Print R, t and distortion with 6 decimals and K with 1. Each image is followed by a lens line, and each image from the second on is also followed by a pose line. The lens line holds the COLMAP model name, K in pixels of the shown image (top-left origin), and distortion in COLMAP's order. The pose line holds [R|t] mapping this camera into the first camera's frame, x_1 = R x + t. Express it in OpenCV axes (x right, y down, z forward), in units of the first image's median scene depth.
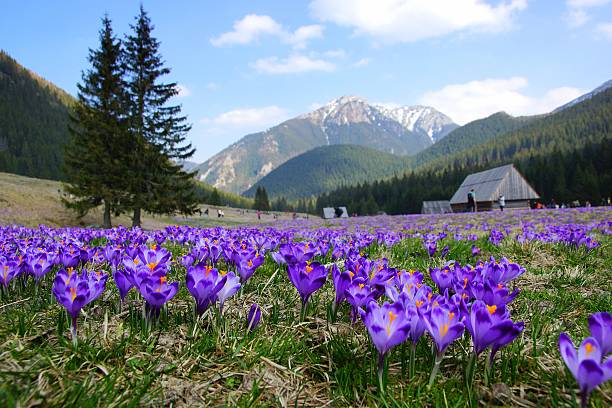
lens RADIAL K [[455.9, 0, 306.0], [0, 455.9, 204.0], [0, 0, 1]] dist [-0.130961, 0.100939]
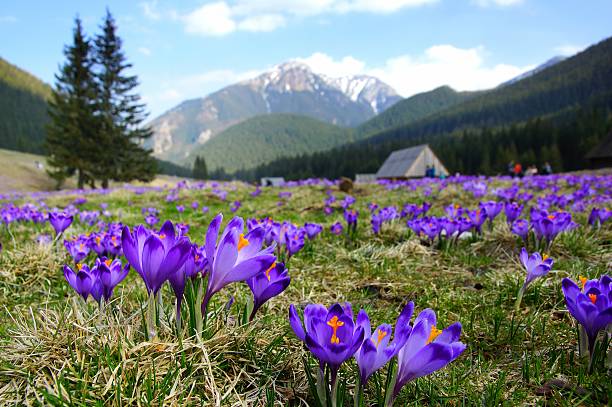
lens RADIAL K [[480.9, 0, 278.3], [0, 480.9, 215.3], [0, 0, 1]] dist [-0.135154, 0.118901]
pose [[0.997427, 0.016072, 0.069869, 0.001598], [-0.022075, 0.996050, 0.086008, -0.001995], [-0.068211, -0.087329, 0.993842, -0.062918]]
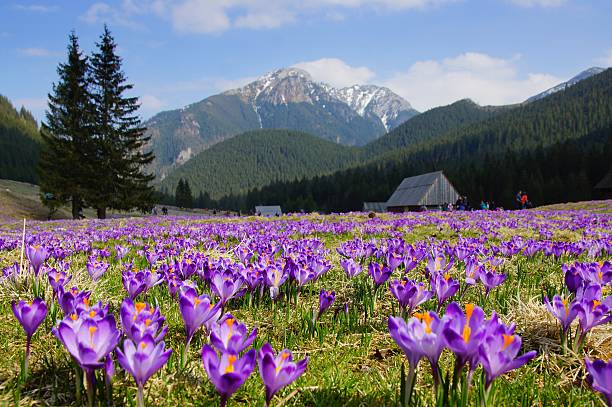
lens RADIAL K [[577.1, 0, 307.9], [0, 577.1, 245.0], [0, 0, 1]] dist [-0.080203, 0.022204]
pose [[0.990540, 0.018373, 0.135989, -0.009095], [-0.028791, 0.996764, 0.075048, -0.002748], [-0.134170, -0.078253, 0.987864, -0.101527]]
